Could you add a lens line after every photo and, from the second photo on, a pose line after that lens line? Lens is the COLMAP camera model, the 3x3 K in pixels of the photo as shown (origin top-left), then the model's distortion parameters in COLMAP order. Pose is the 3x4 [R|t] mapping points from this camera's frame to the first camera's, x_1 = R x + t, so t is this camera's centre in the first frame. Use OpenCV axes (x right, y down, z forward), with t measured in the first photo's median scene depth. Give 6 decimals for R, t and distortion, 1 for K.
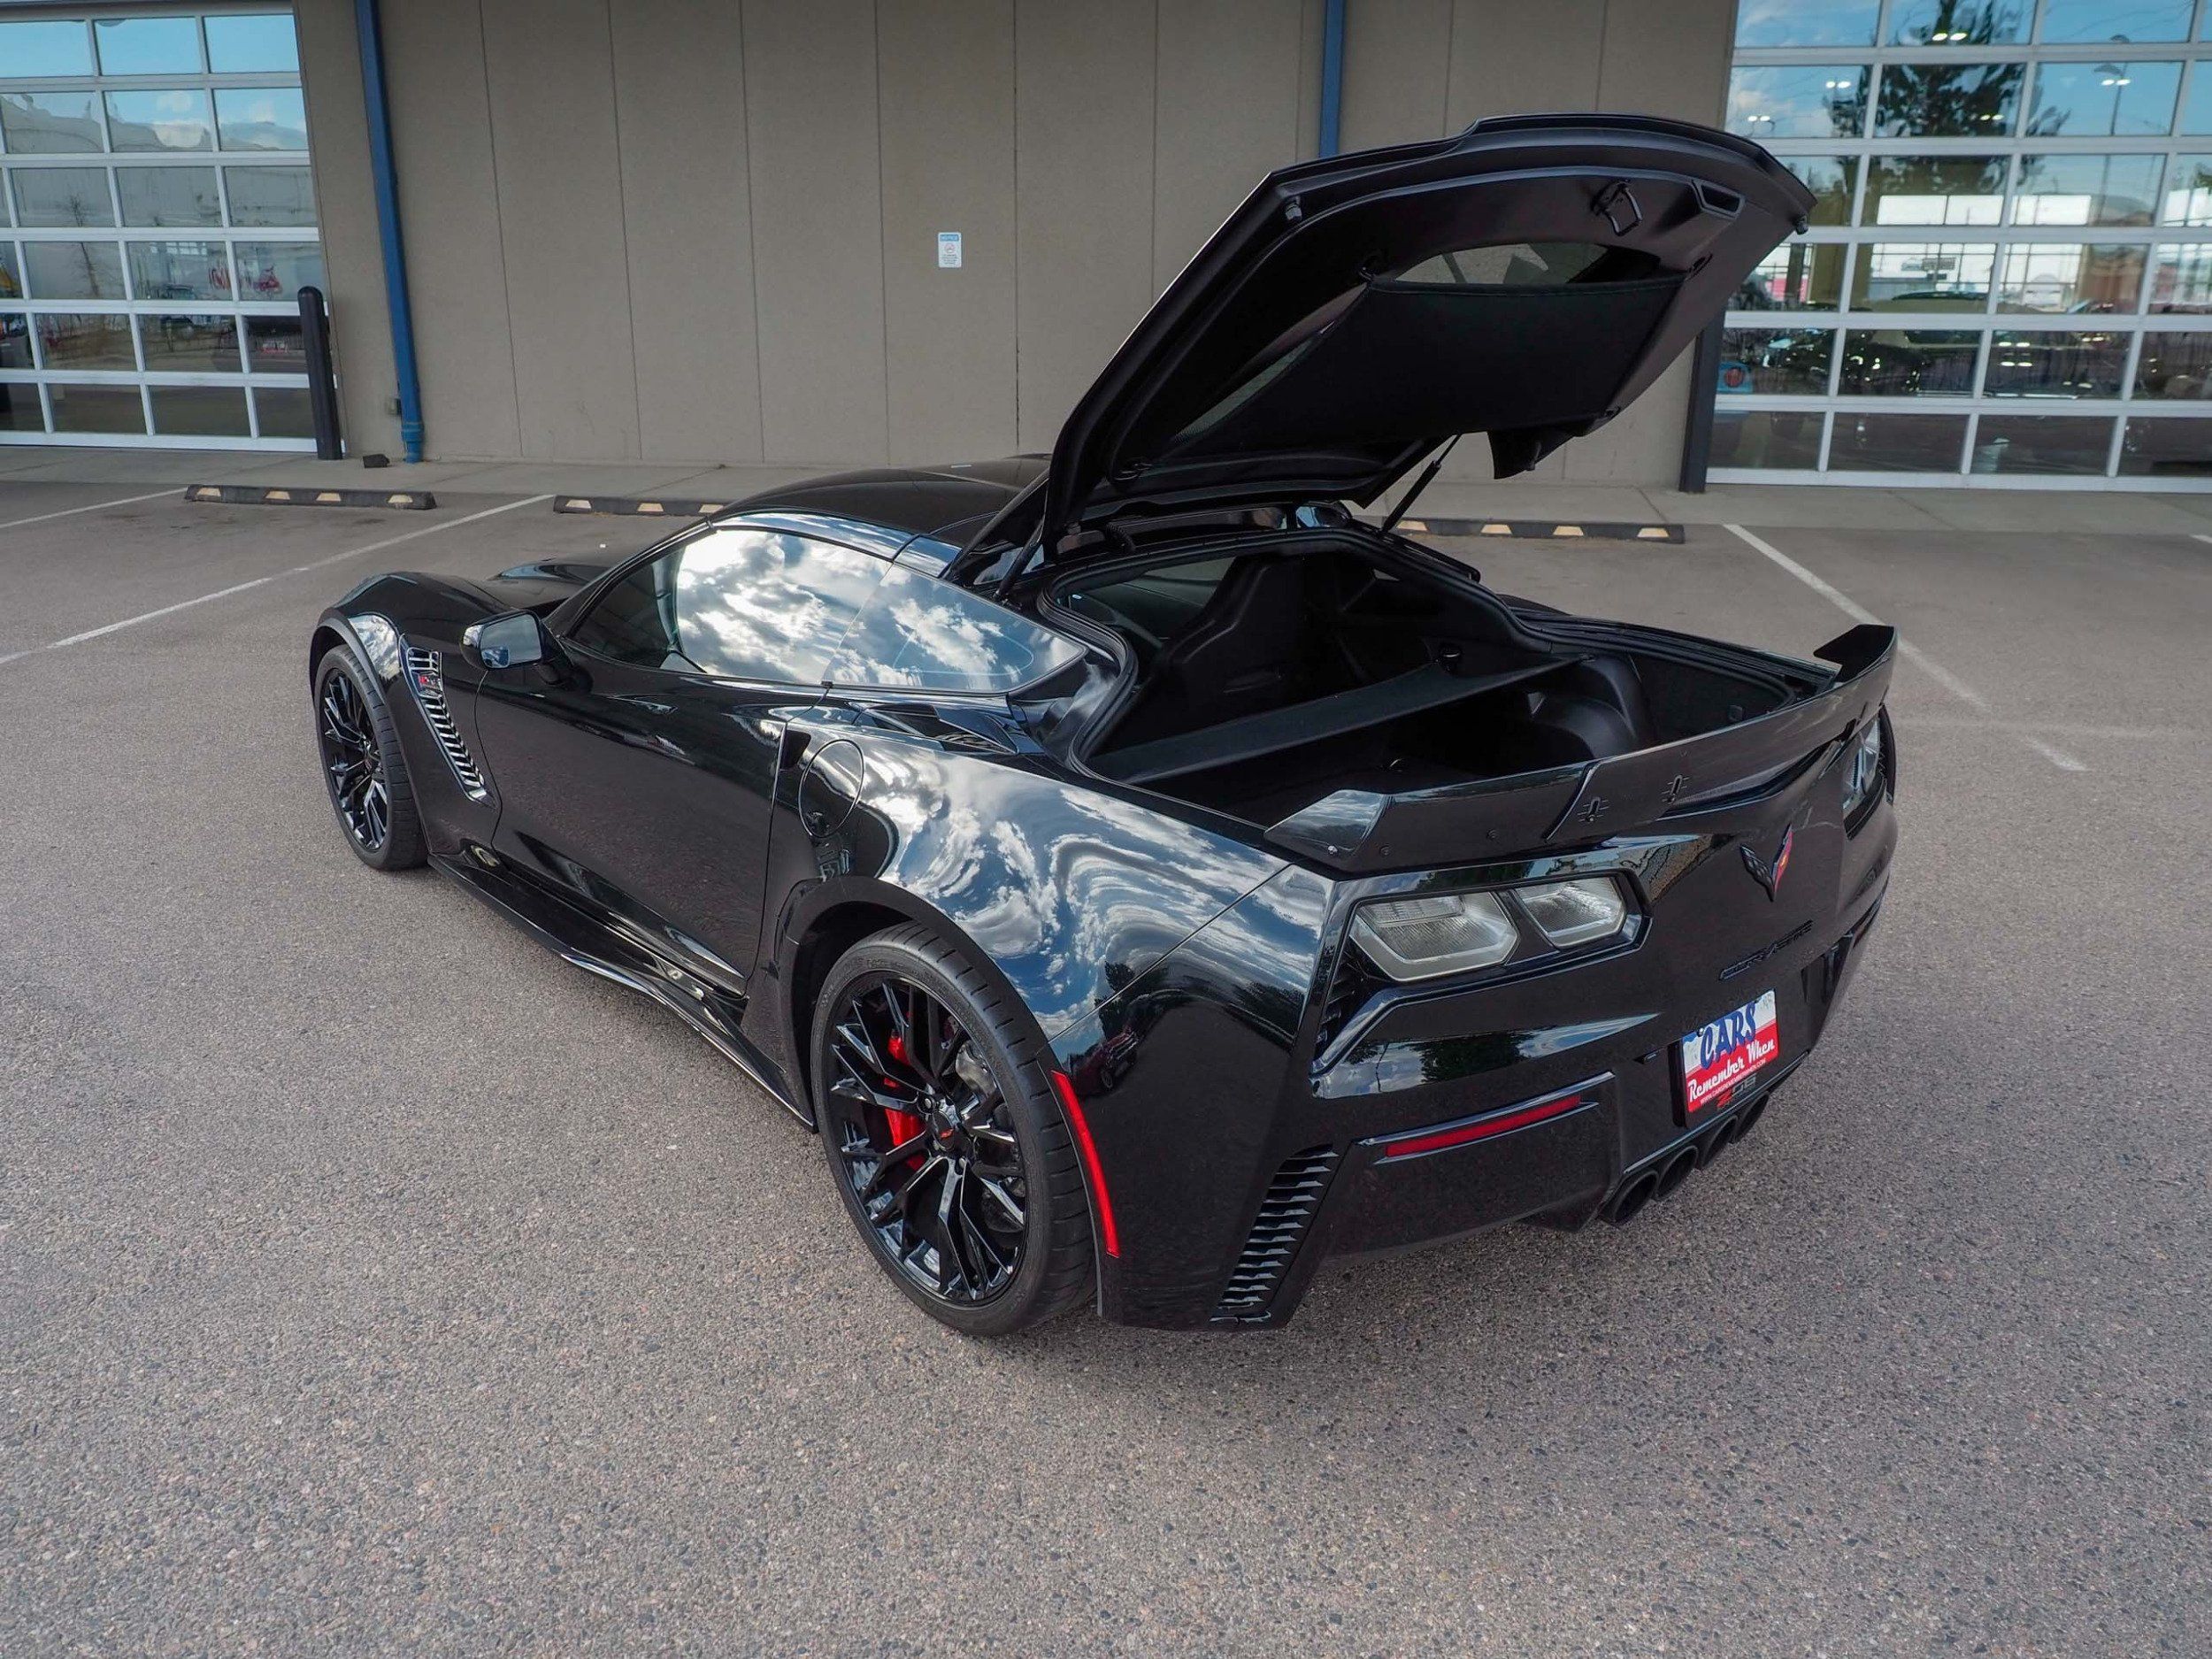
lens RADIAL K [[1570.6, 0, 1086.9], [0, 1570.6, 807.7], [0, 0, 1]] dist [-0.014400, 0.003332]
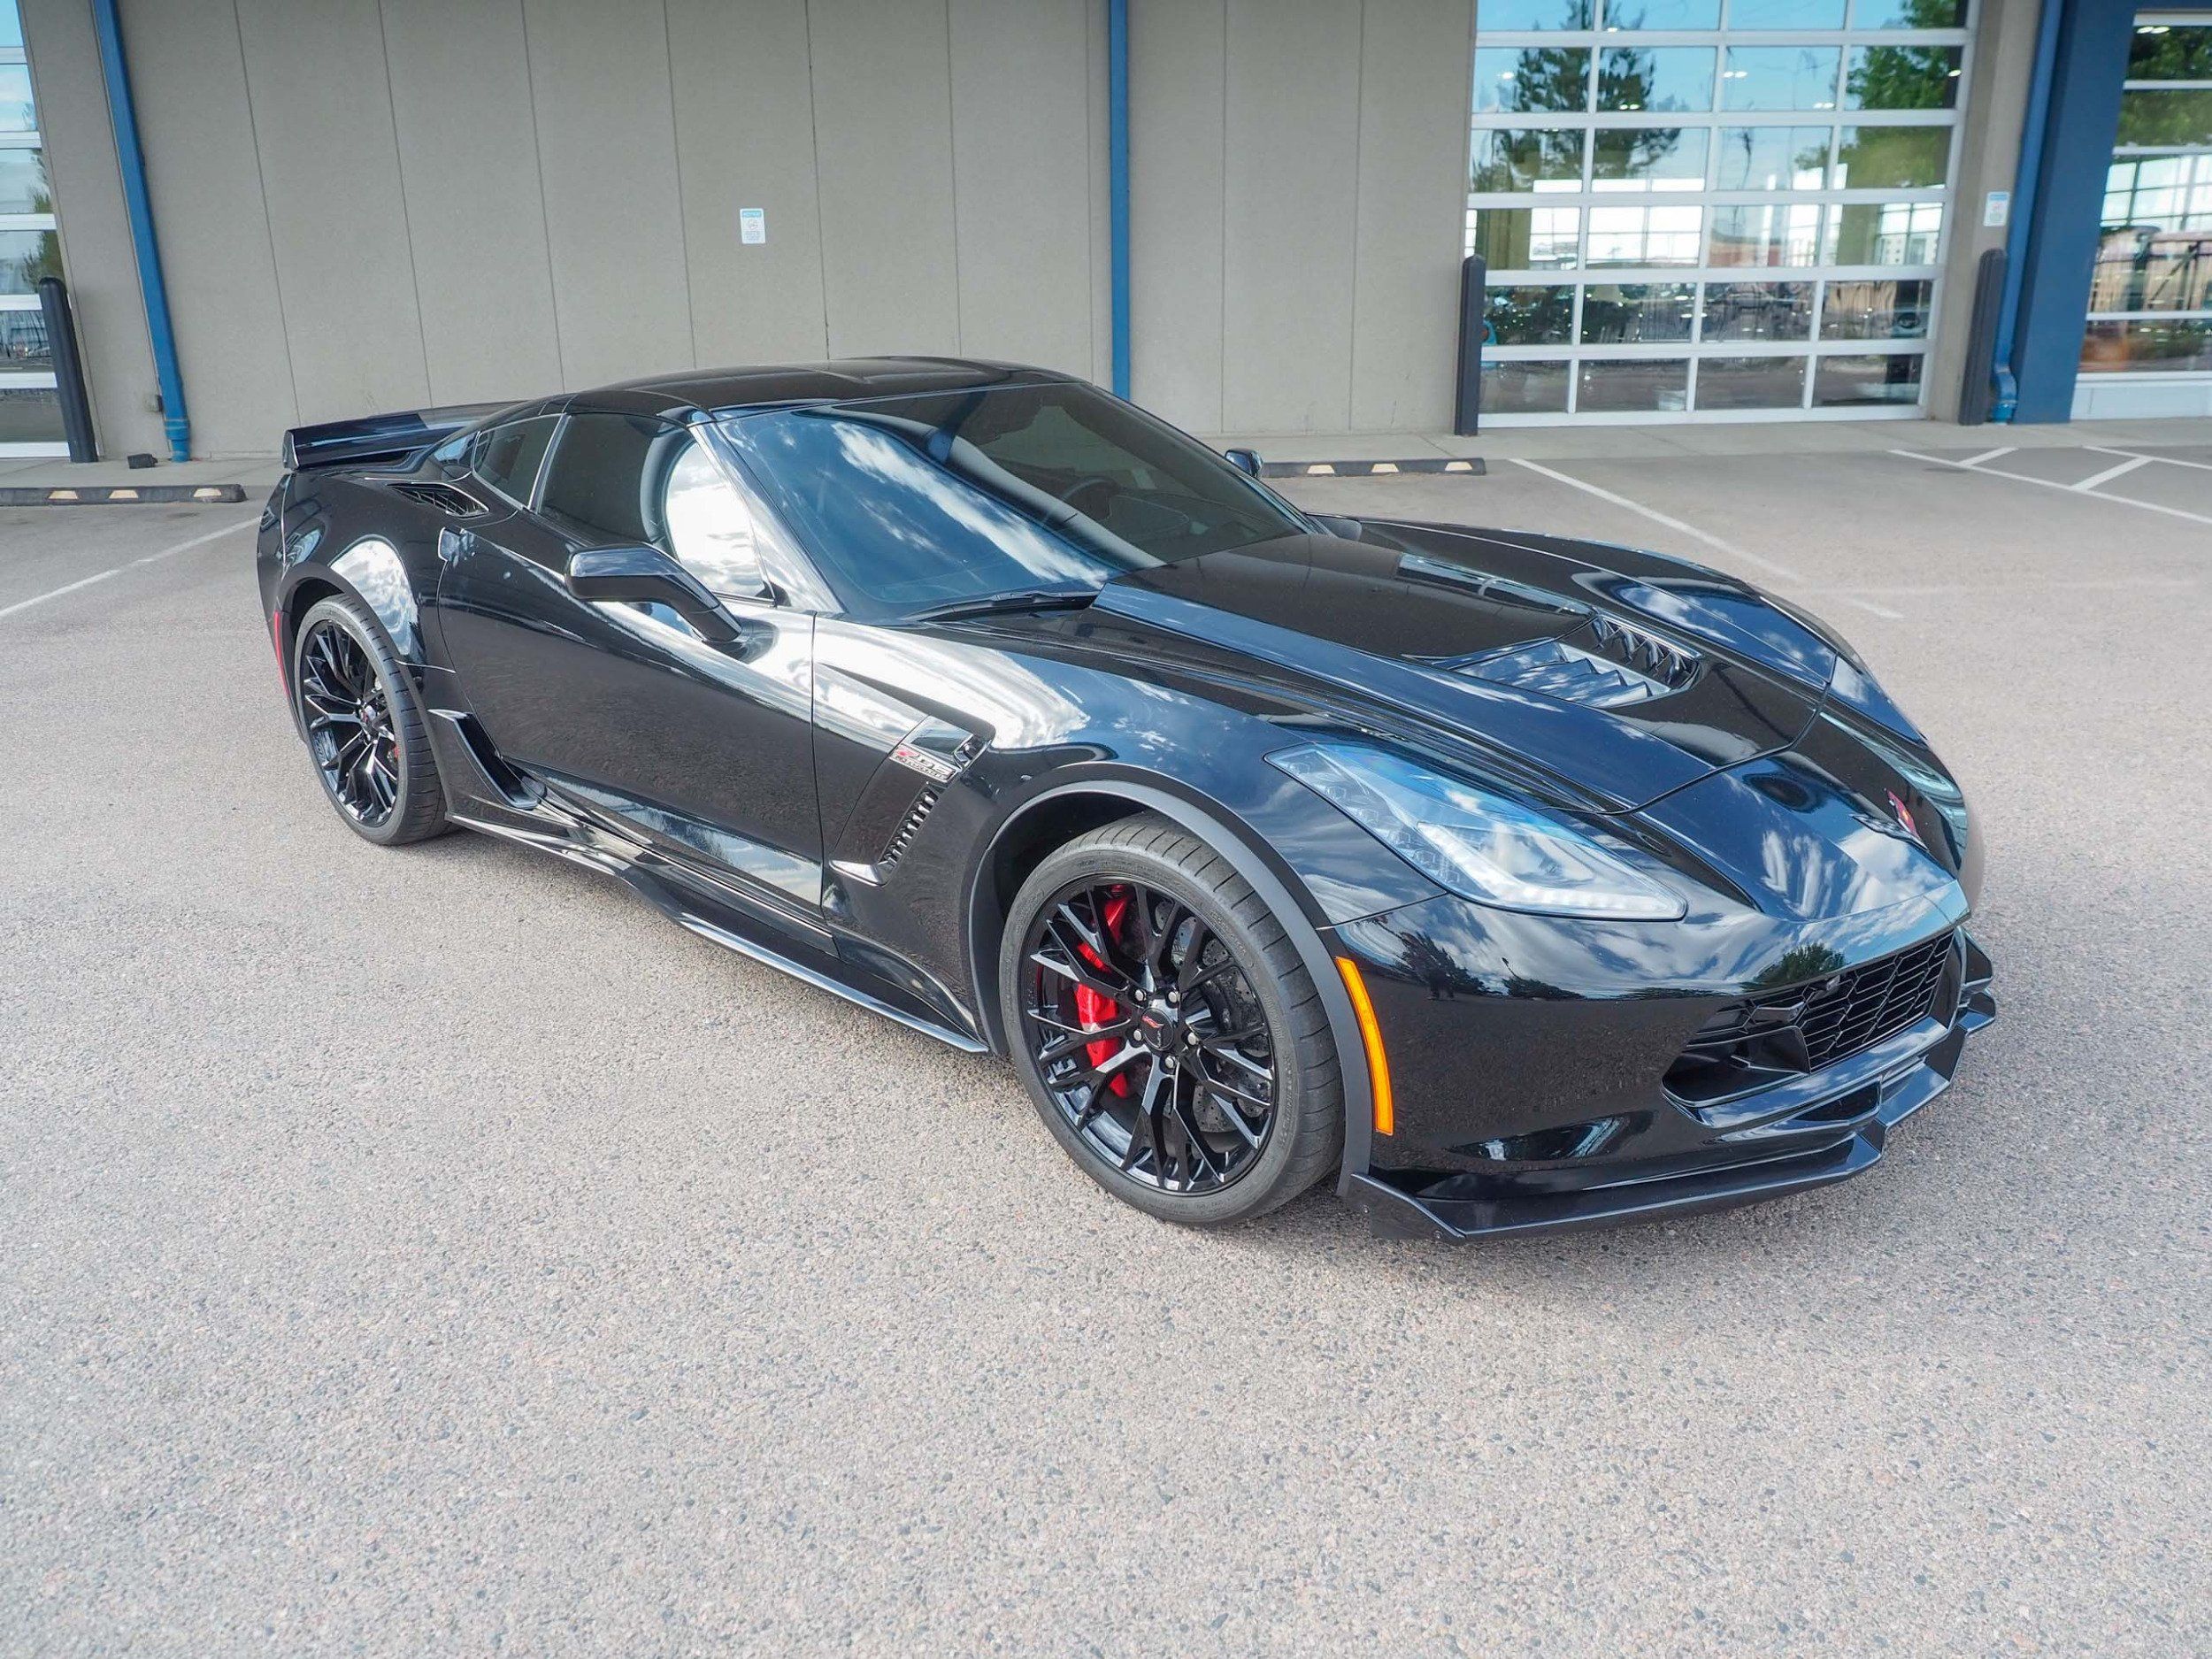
lens RADIAL K [[1563.6, 0, 1112.4], [0, 1563.6, 798.7], [0, 0, 1]] dist [-0.021209, 0.008079]
pose [[0.978974, -0.081813, 0.186862, -0.148795], [0.081858, 0.996616, 0.007489, 0.043473], [-0.186842, 0.007964, 0.982358, -0.048675]]
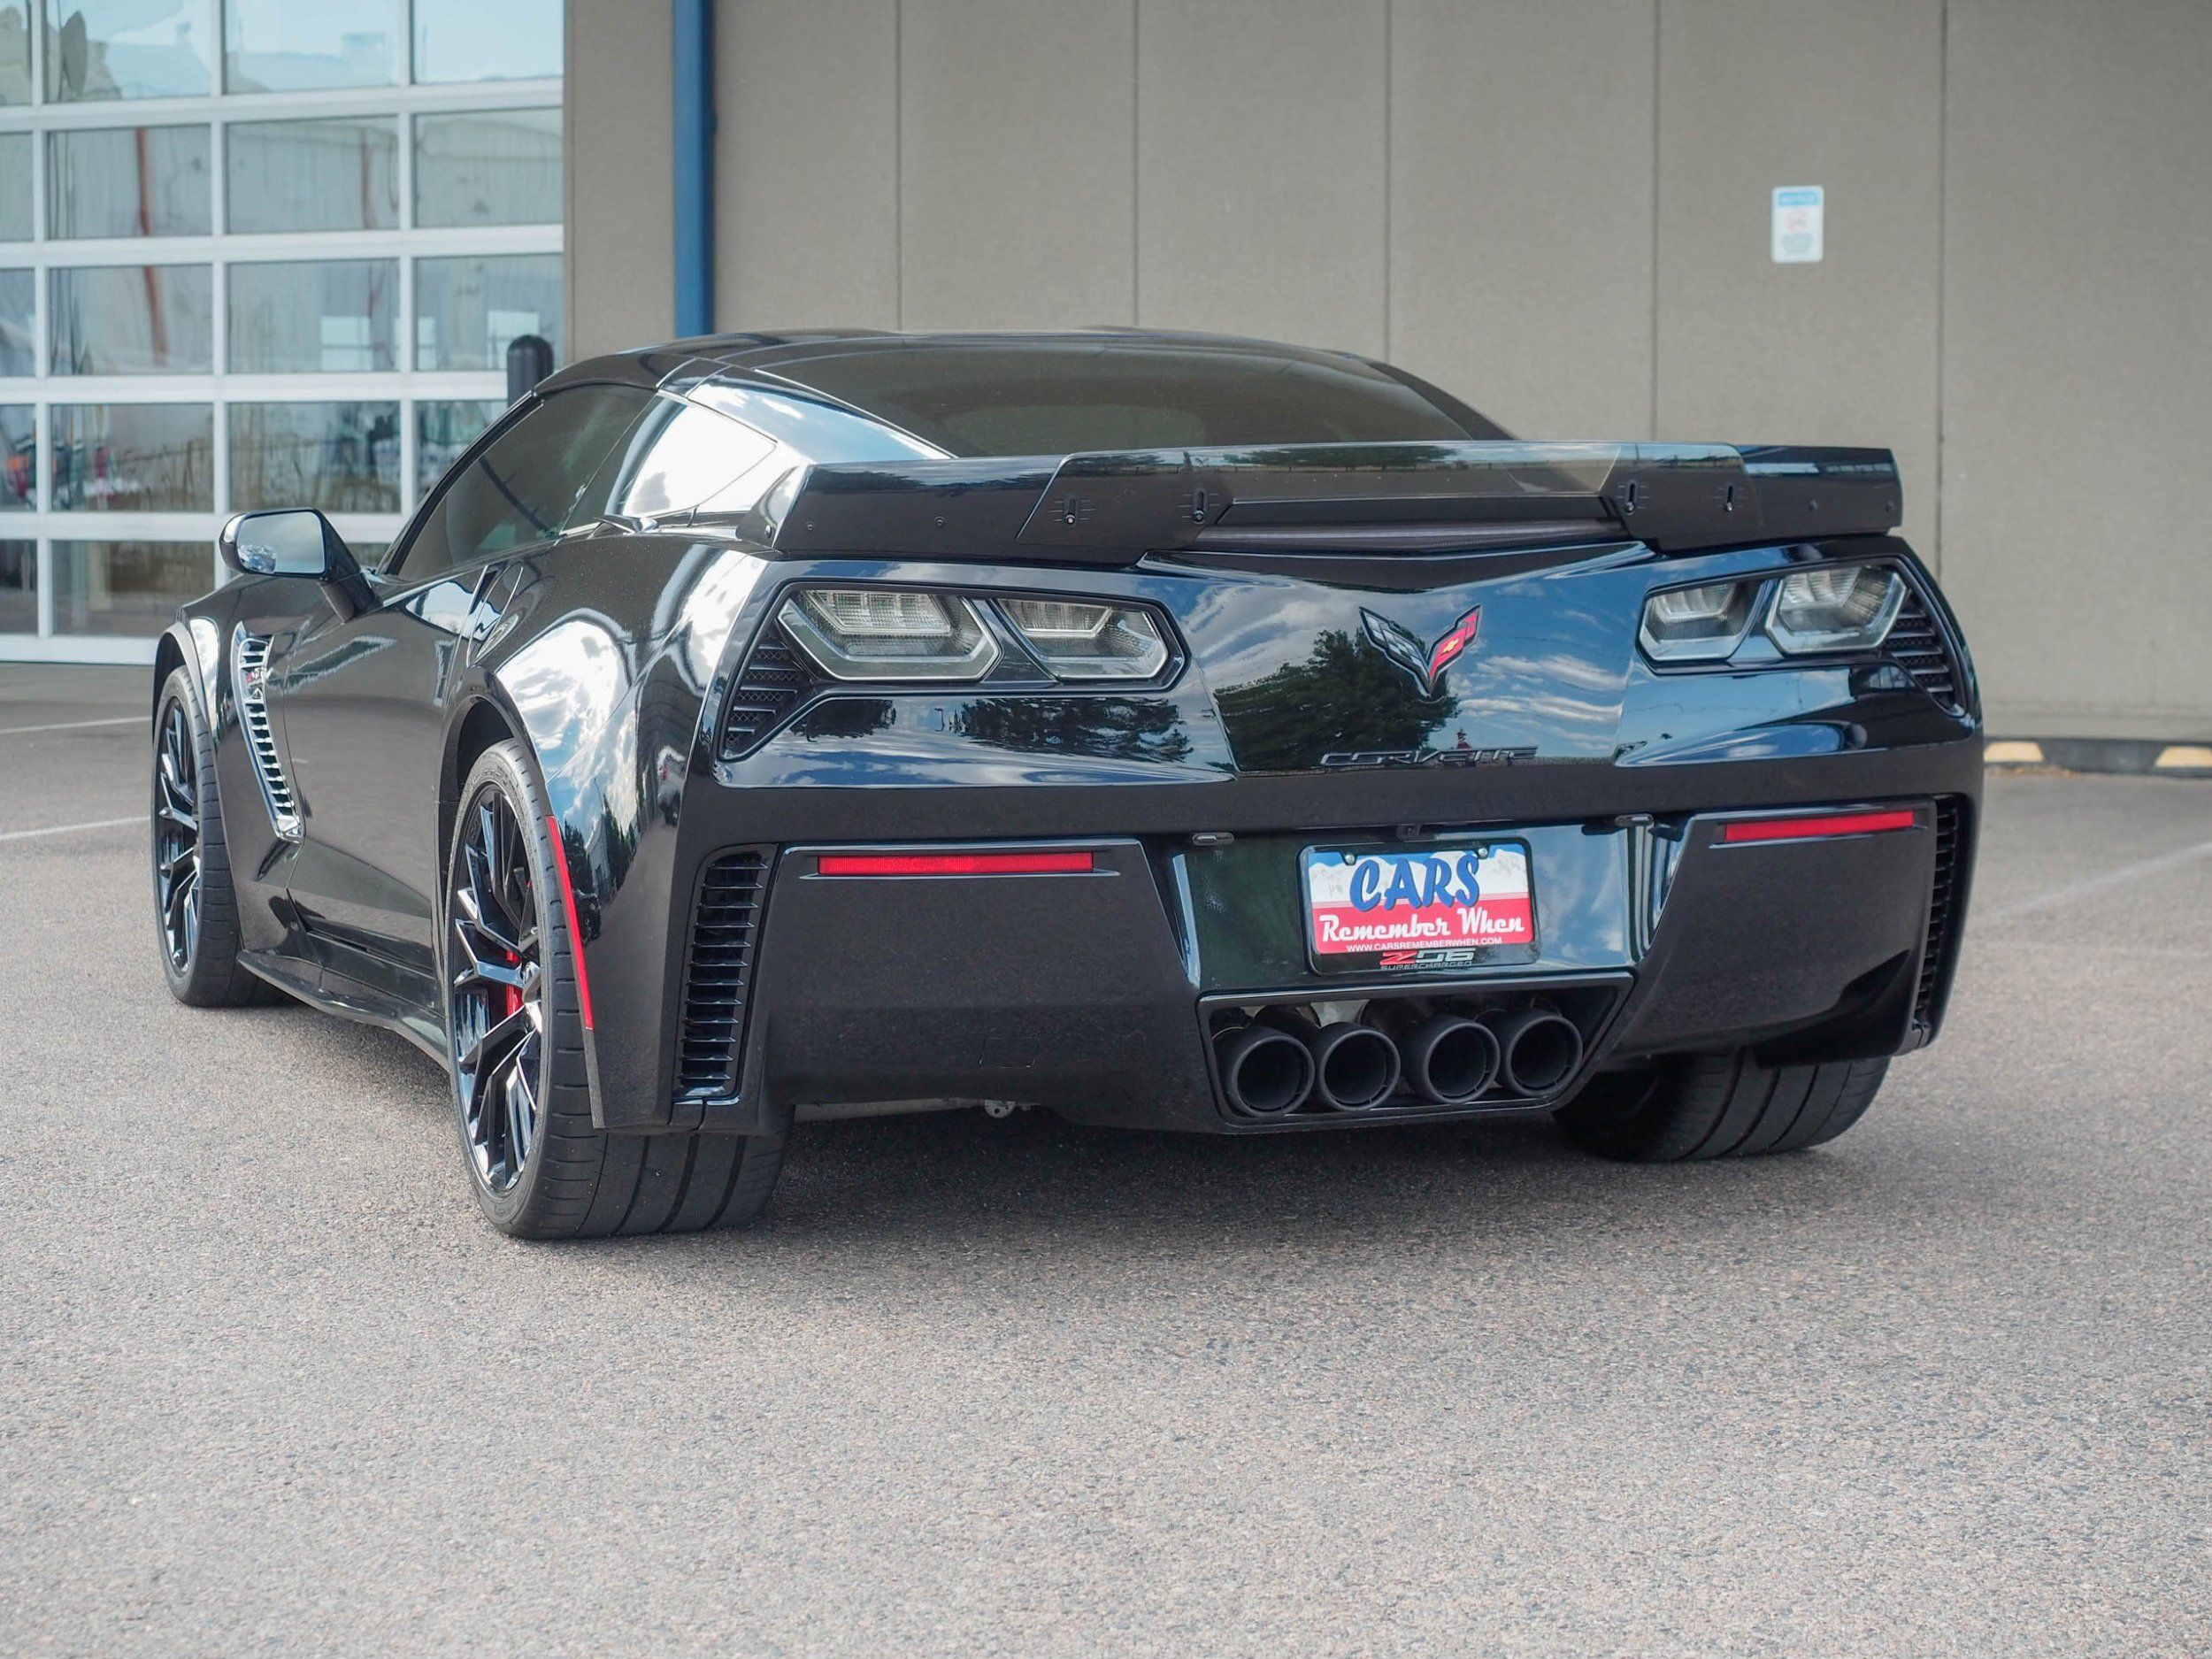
lens RADIAL K [[4476.8, 0, 1013.0], [0, 4476.8, 814.1], [0, 0, 1]] dist [0.035123, -0.235069]
pose [[0.926304, 0.018245, -0.376335, 0.362960], [-0.107349, 0.970209, -0.217189, 0.211139], [0.361161, 0.241582, 0.900667, -0.373882]]
